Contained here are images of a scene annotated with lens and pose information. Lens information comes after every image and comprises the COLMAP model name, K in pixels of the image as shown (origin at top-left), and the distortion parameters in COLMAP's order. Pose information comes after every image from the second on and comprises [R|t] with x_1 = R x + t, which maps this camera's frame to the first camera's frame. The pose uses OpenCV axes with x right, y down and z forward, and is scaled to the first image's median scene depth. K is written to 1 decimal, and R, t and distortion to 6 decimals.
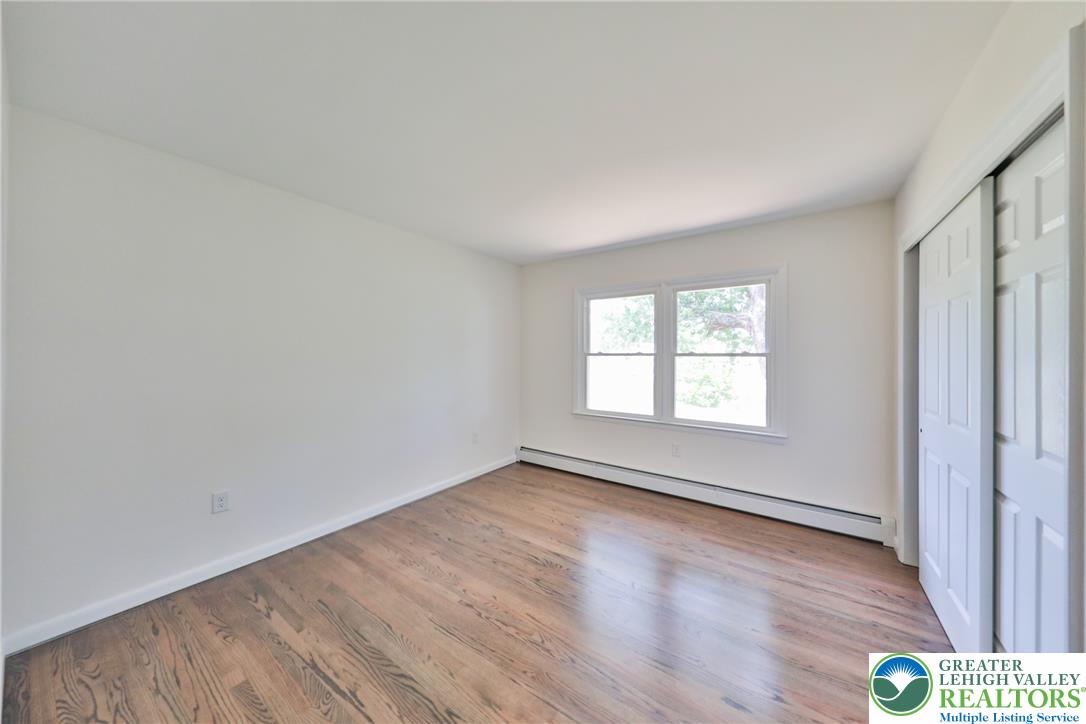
lens RADIAL K [[367.4, 0, 544.4], [0, 367.4, 348.5], [0, 0, 1]] dist [0.014811, -0.006058]
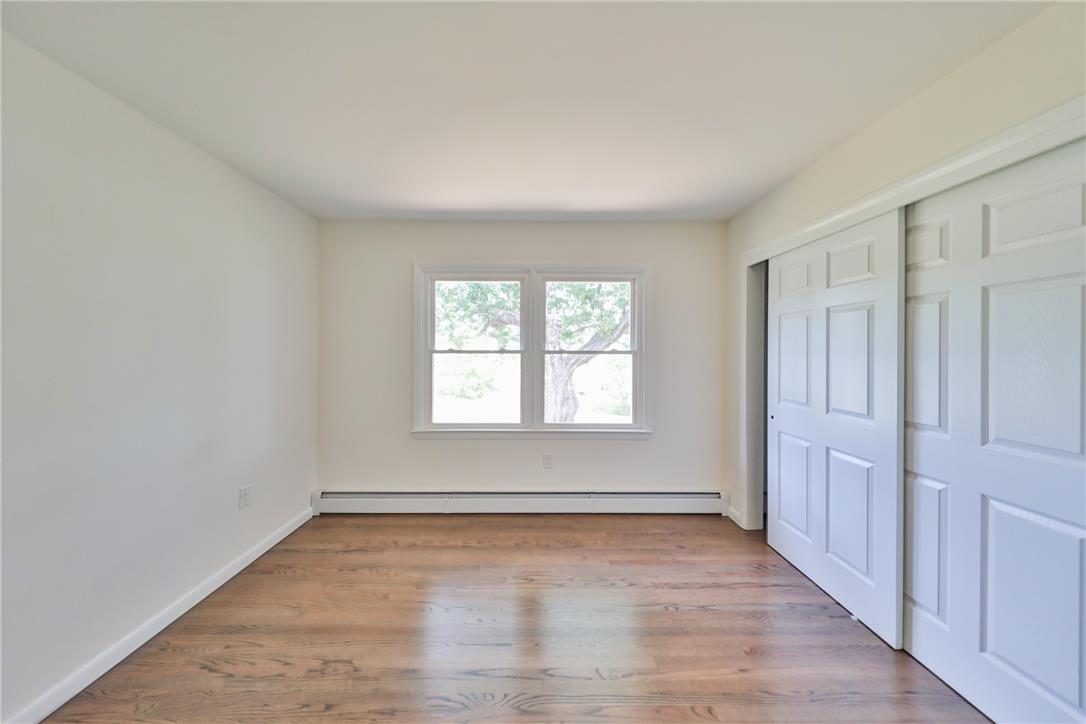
lens RADIAL K [[367.4, 0, 544.4], [0, 367.4, 348.5], [0, 0, 1]] dist [0.014811, -0.006058]
pose [[0.811995, 0.002054, 0.583661, -0.176943], [-0.010359, 0.999887, 0.010893, -0.002556], [-0.583572, -0.014891, 0.811925, 0.314874]]
